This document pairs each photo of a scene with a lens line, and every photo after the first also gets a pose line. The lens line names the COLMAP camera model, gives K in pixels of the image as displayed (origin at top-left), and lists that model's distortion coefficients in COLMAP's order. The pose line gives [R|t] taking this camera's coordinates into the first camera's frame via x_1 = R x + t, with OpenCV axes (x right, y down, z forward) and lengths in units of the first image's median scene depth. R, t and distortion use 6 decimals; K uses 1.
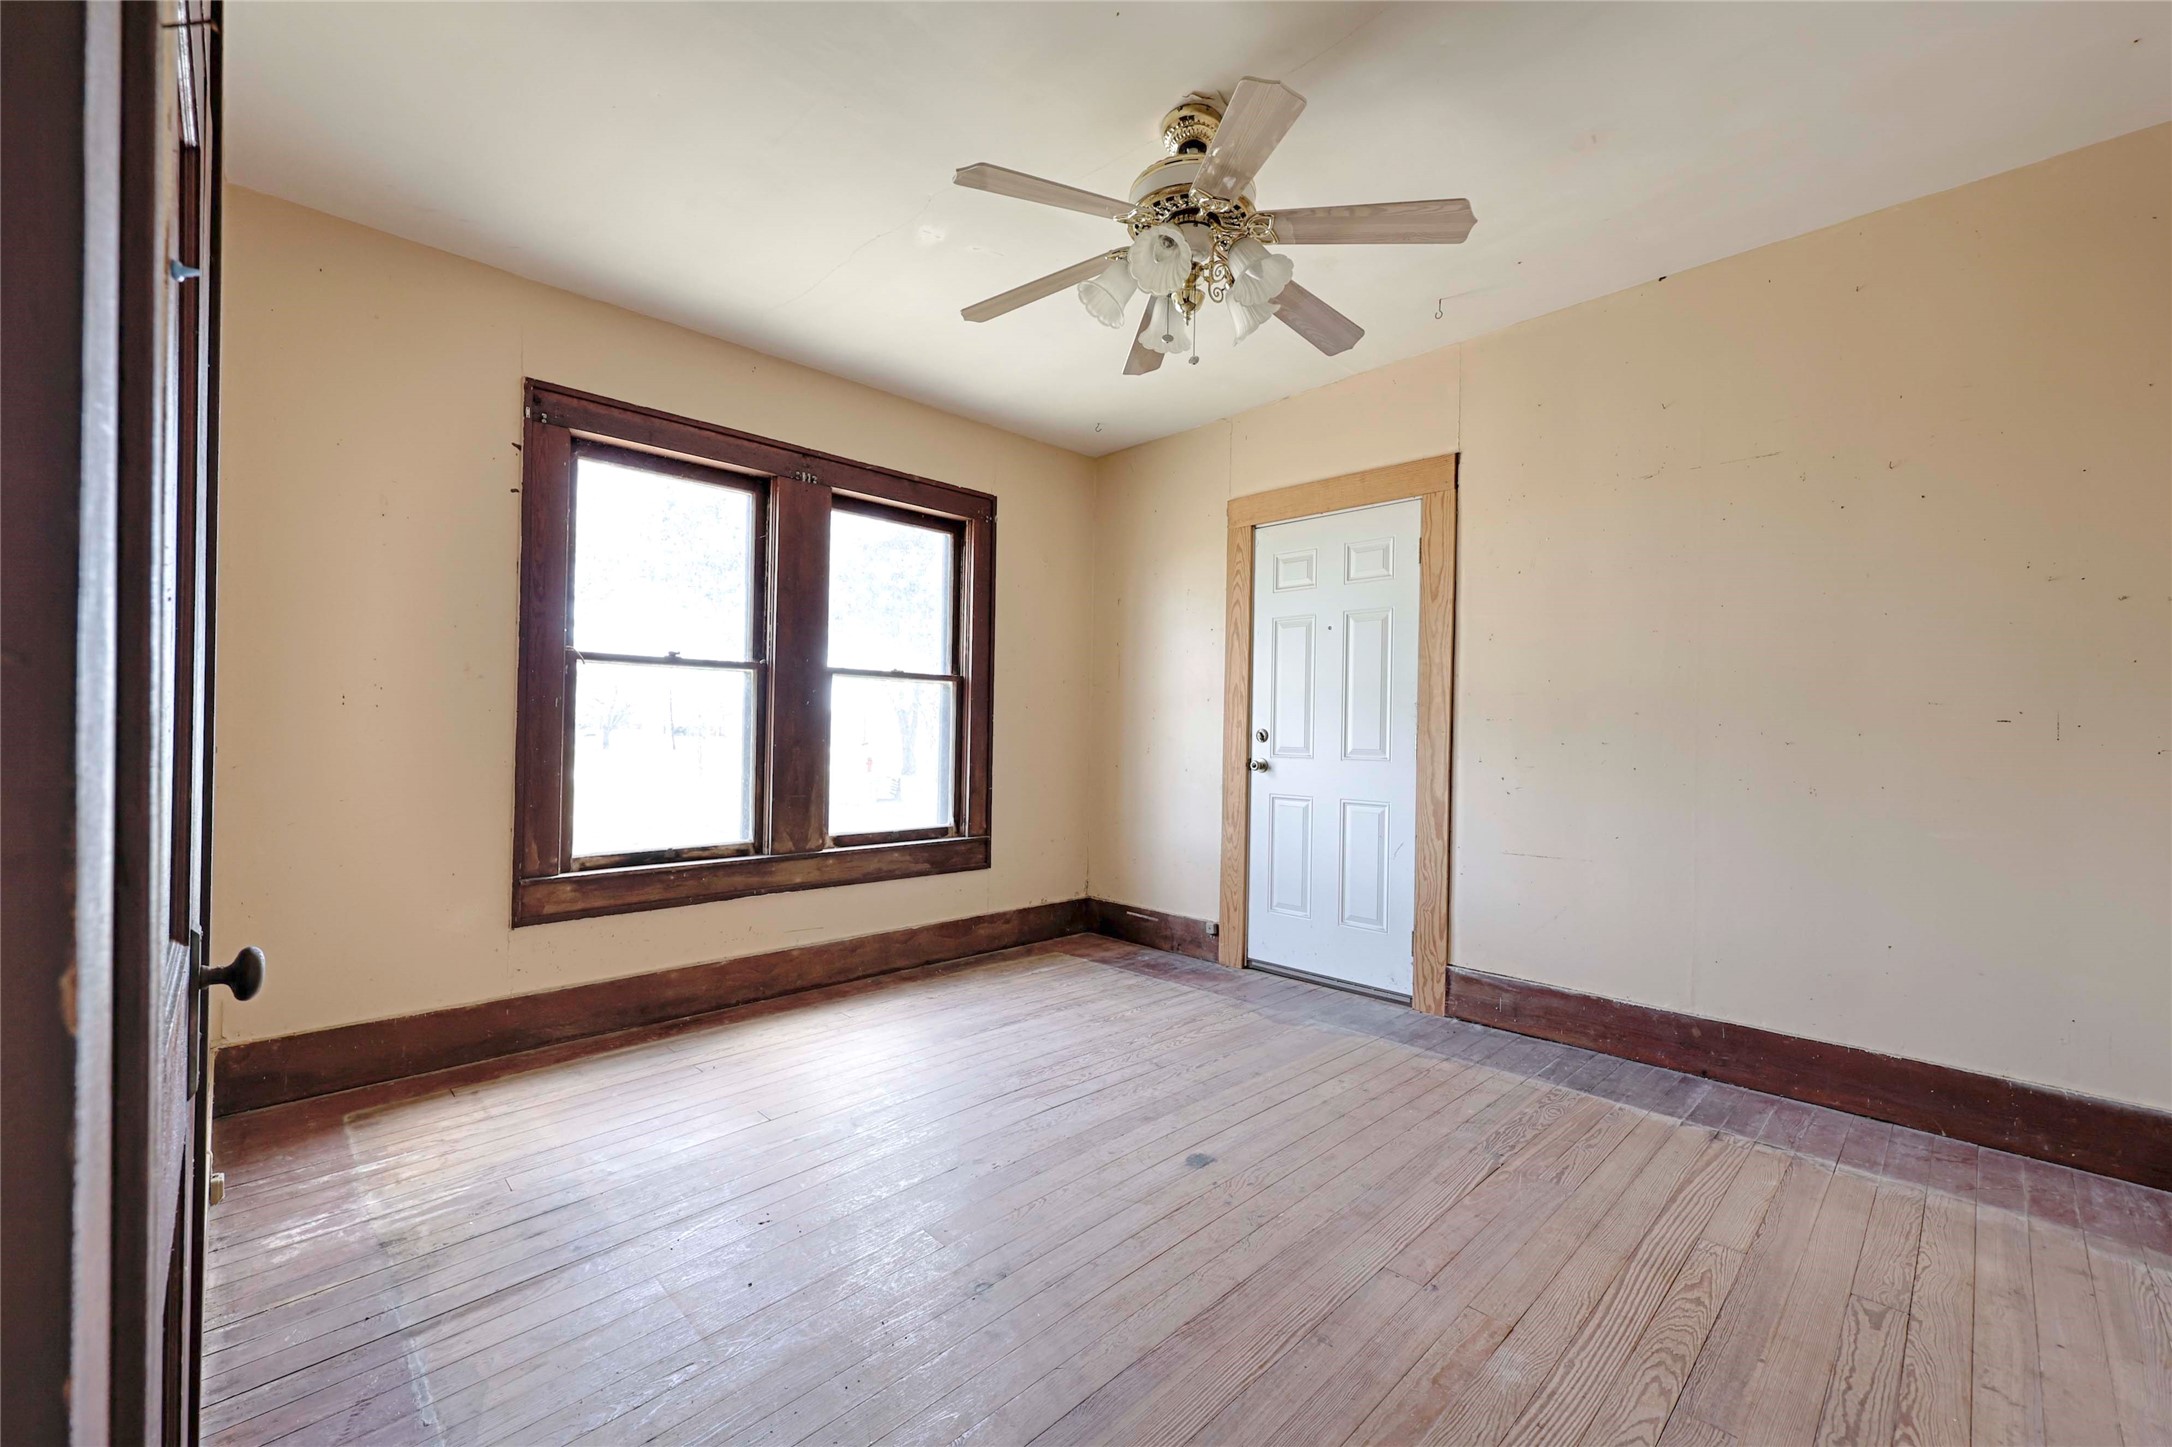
lens RADIAL K [[877.4, 0, 1085.4], [0, 877.4, 727.1], [0, 0, 1]] dist [-0.000614, 0.000015]
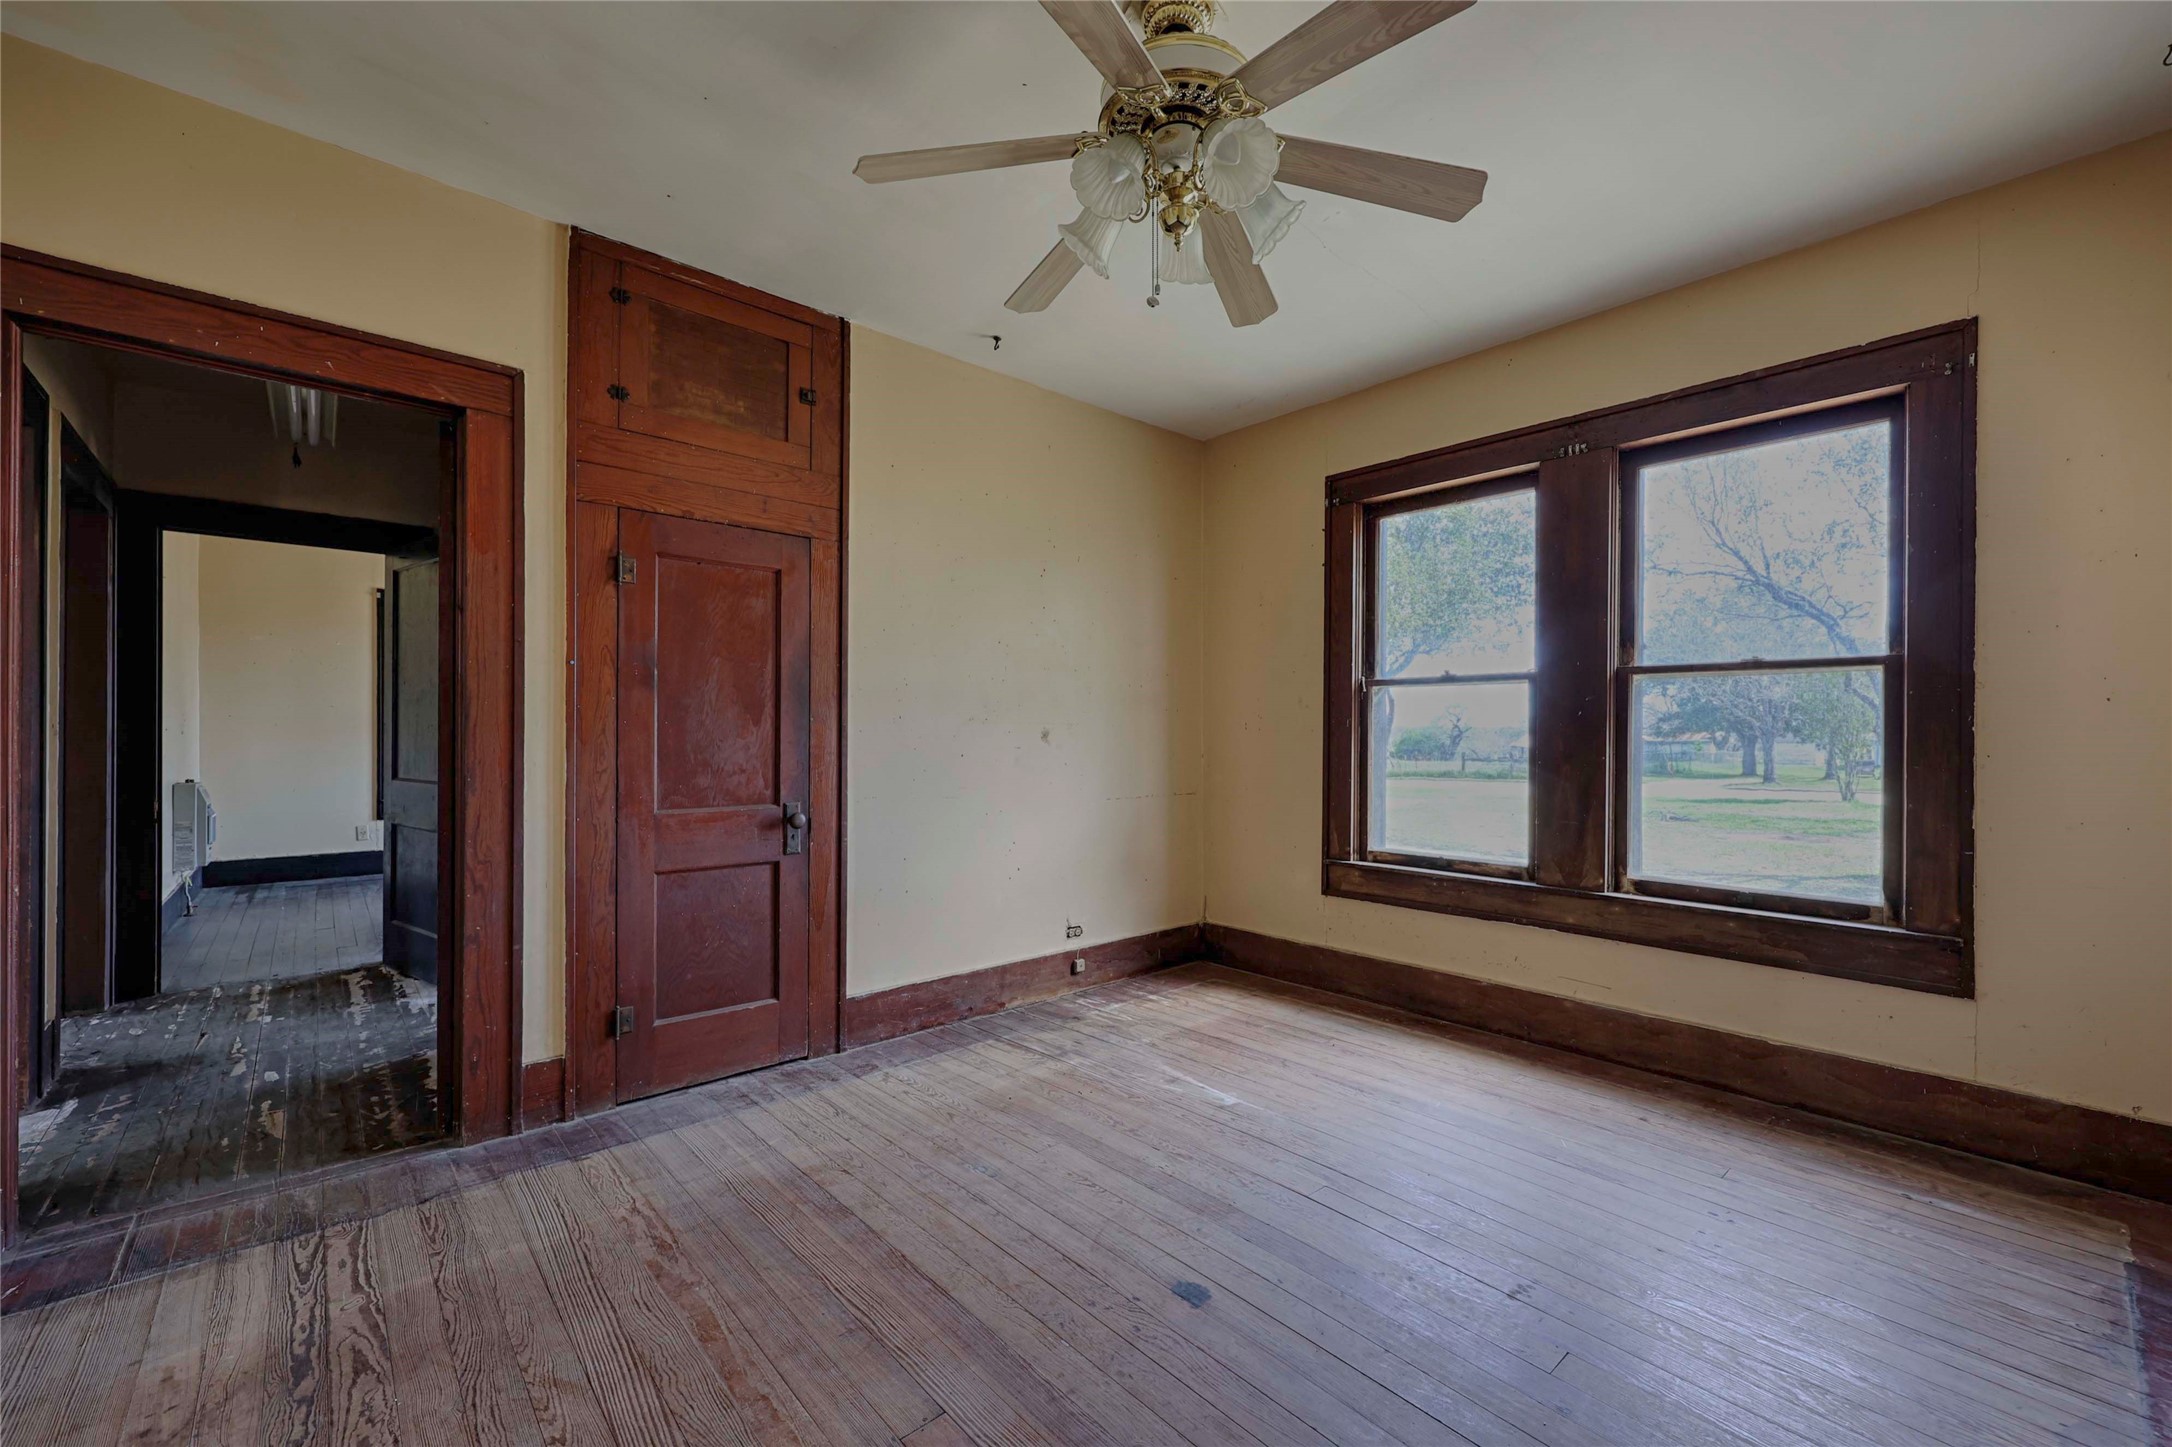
lens RADIAL K [[887.6, 0, 1090.1], [0, 887.6, 729.3], [0, 0, 1]] dist [0.000303, -0.000026]
pose [[-0.049681, -0.018312, -0.998597, 0.607412], [0.000452, 0.999831, -0.018357, 0.003543], [0.998765, -0.001363, -0.049665, 0.617037]]
